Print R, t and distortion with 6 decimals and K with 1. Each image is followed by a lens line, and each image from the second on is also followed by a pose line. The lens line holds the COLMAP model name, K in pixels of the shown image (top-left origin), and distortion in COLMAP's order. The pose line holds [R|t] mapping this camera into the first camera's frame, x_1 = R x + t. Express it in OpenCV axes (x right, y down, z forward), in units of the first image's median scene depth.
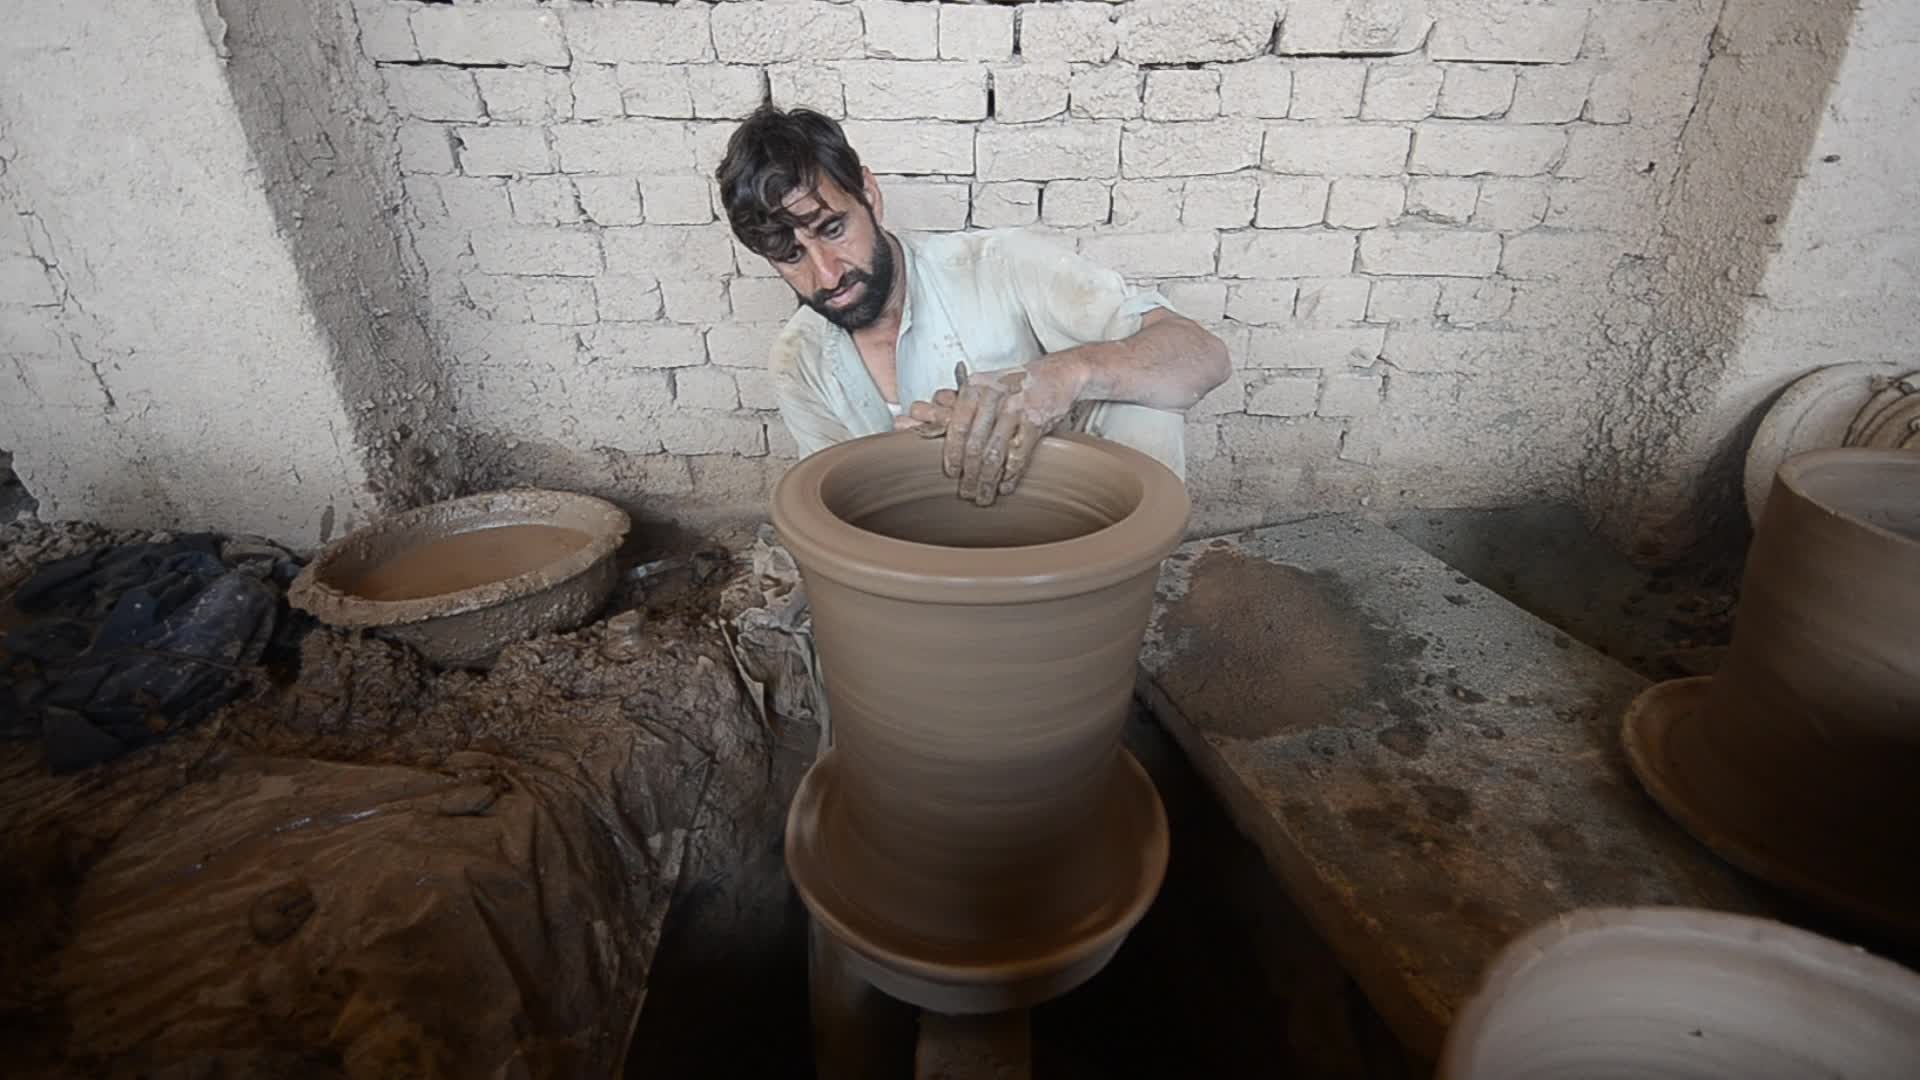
lens RADIAL K [[846.5, 0, 979.5], [0, 846.5, 546.1], [0, 0, 1]] dist [0.024590, -0.018499]
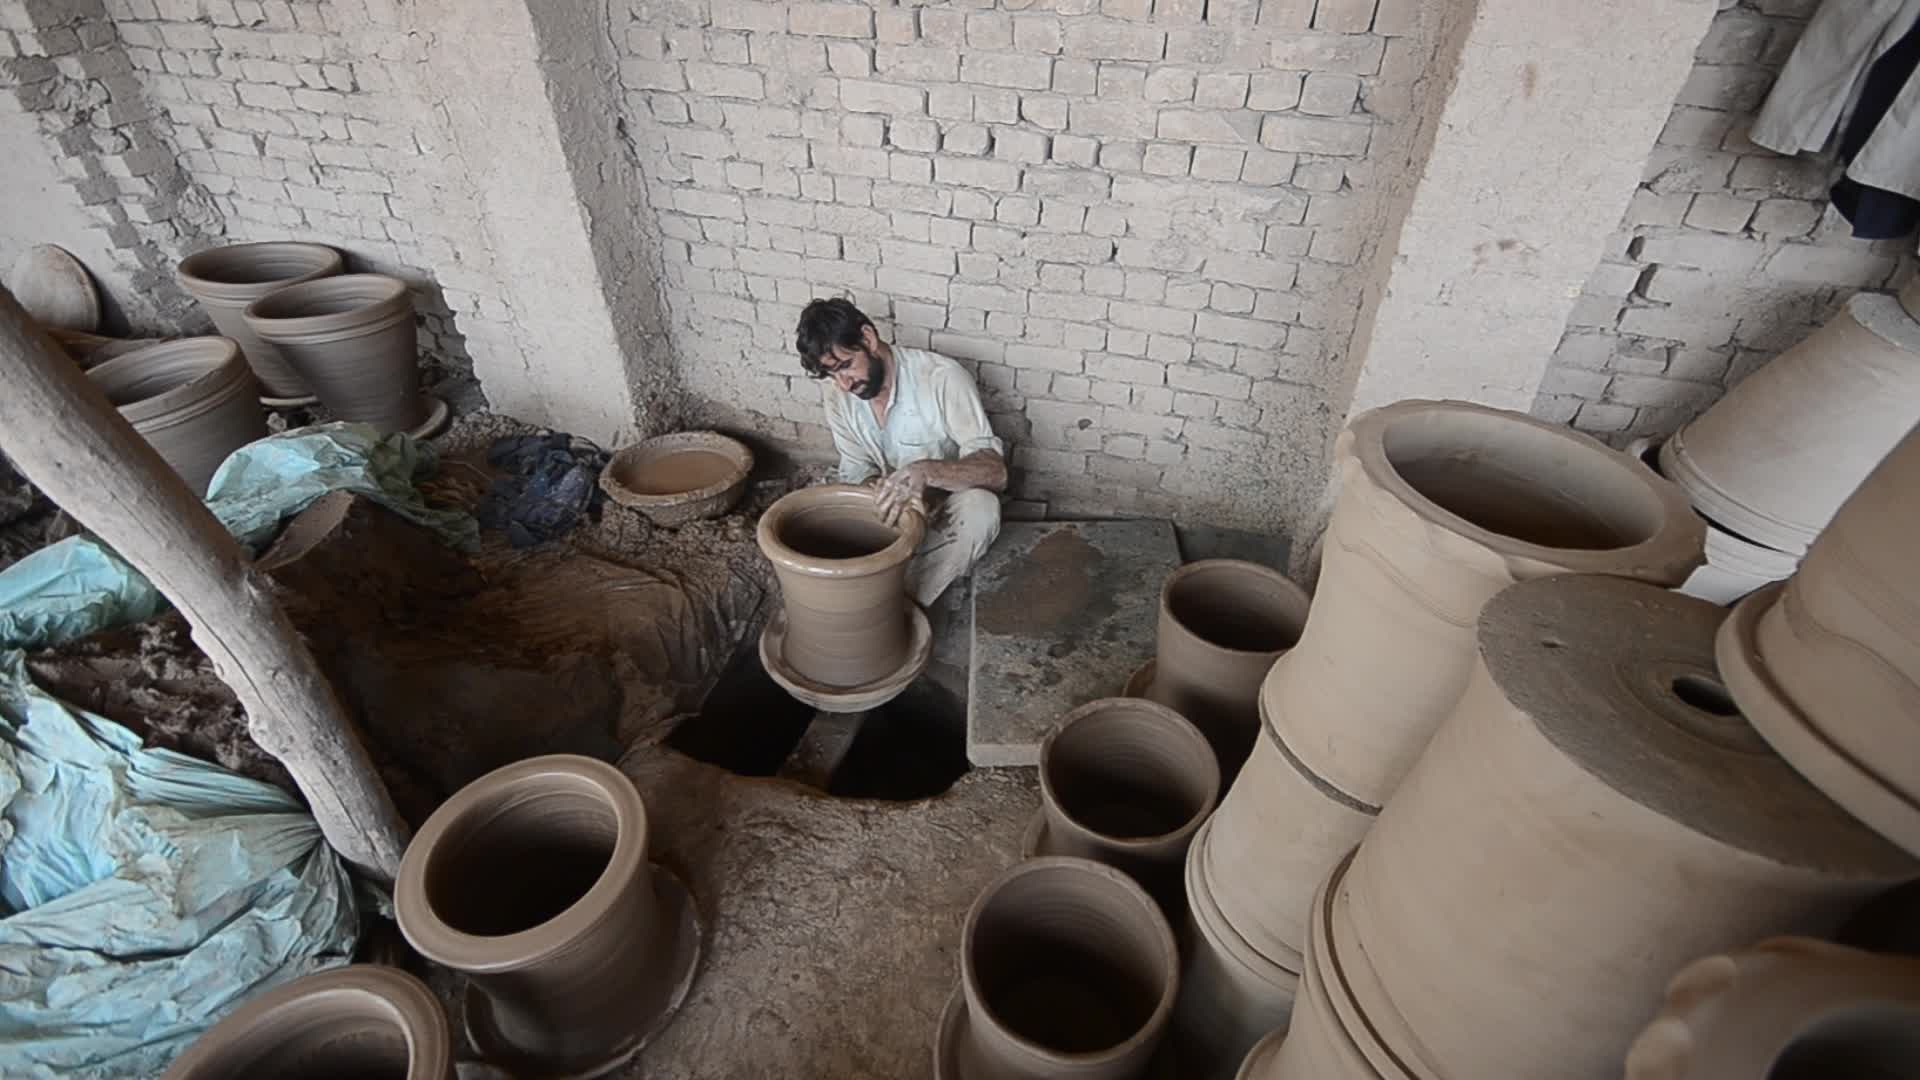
lens RADIAL K [[849.9, 0, 980.4], [0, 849.9, 537.4], [0, 0, 1]] dist [0.024335, -0.016555]
pose [[0.960552, 0.184764, -0.207851, 0.545199], [-0.147960, 0.972366, 0.180587, -0.307512], [0.235473, -0.142710, 0.961346, -0.799775]]
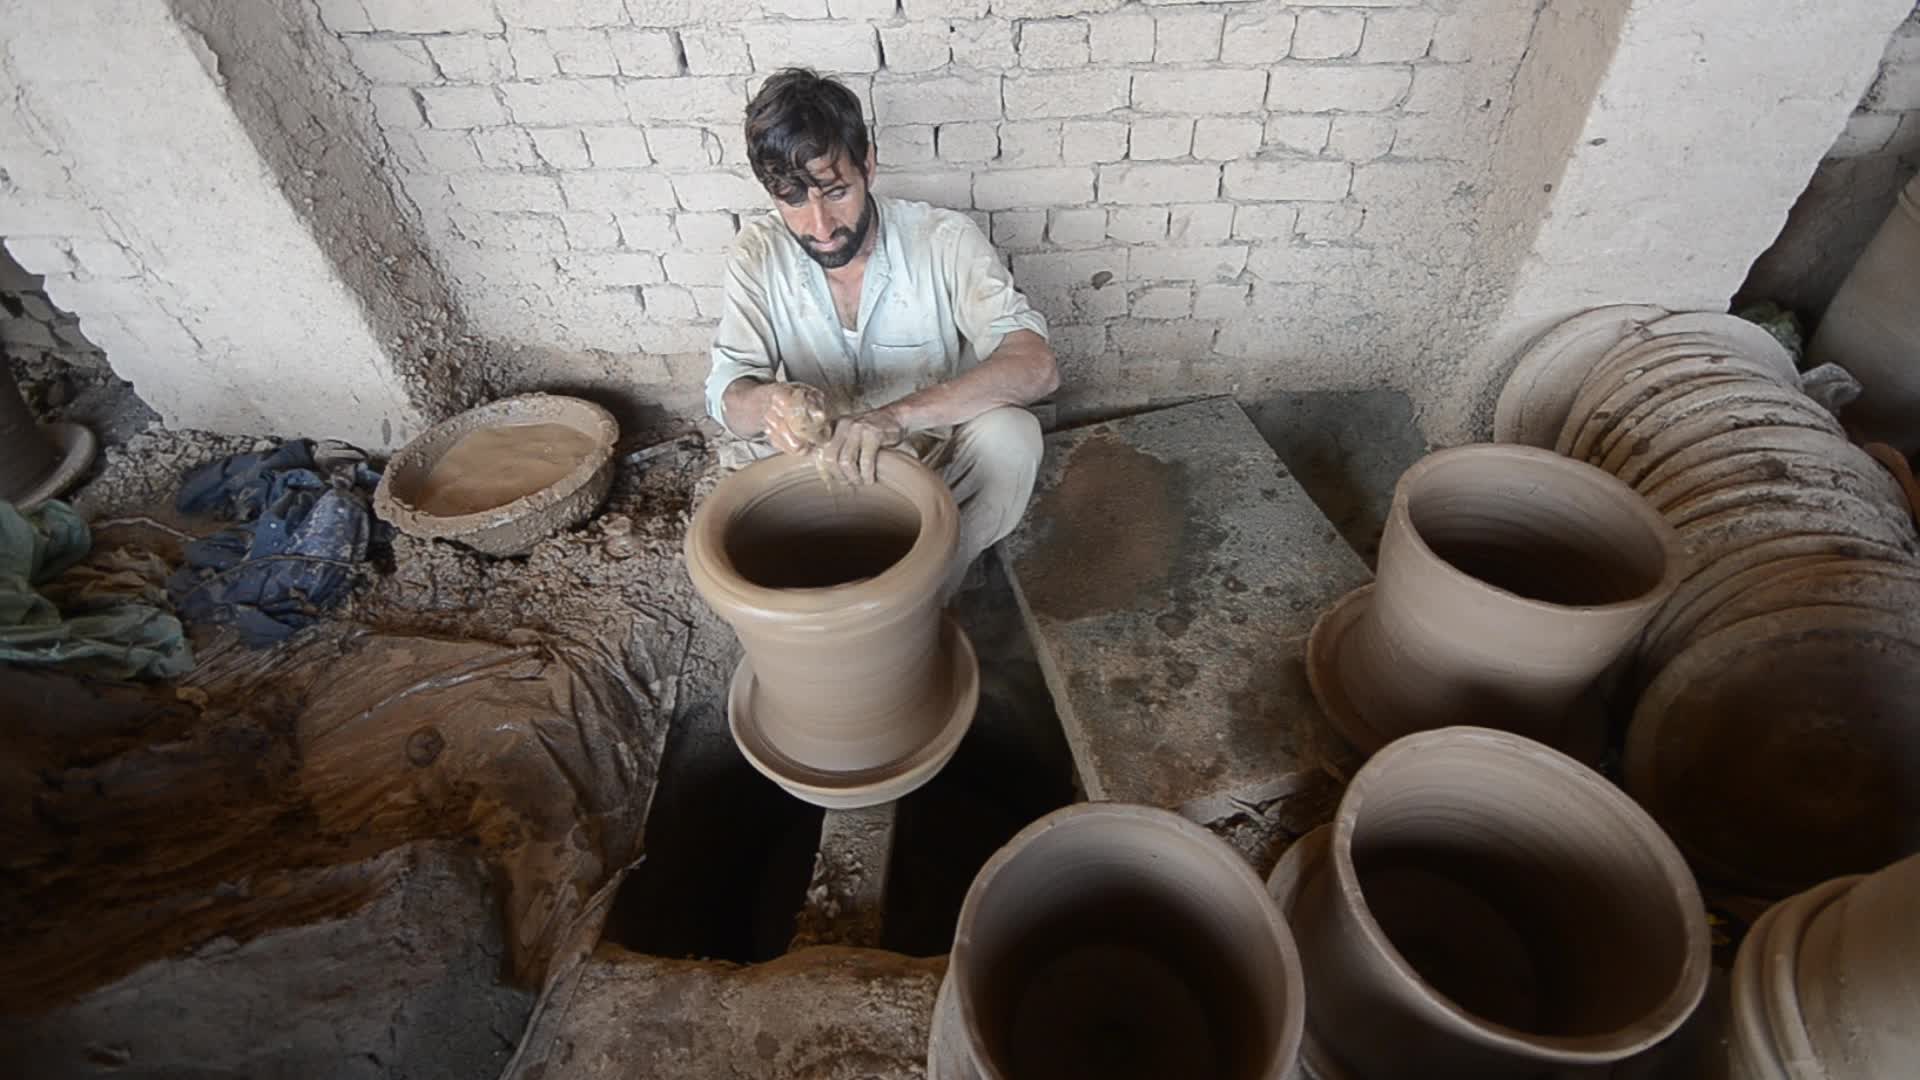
lens RADIAL K [[849.9, 0, 980.4], [0, 849.9, 537.4], [0, 0, 1]] dist [0.024335, -0.016555]
pose [[0.998609, -0.001647, -0.052704, 0.203132], [0.017185, 0.955108, 0.295760, -0.256325], [0.049851, -0.296254, 0.953807, -0.240572]]
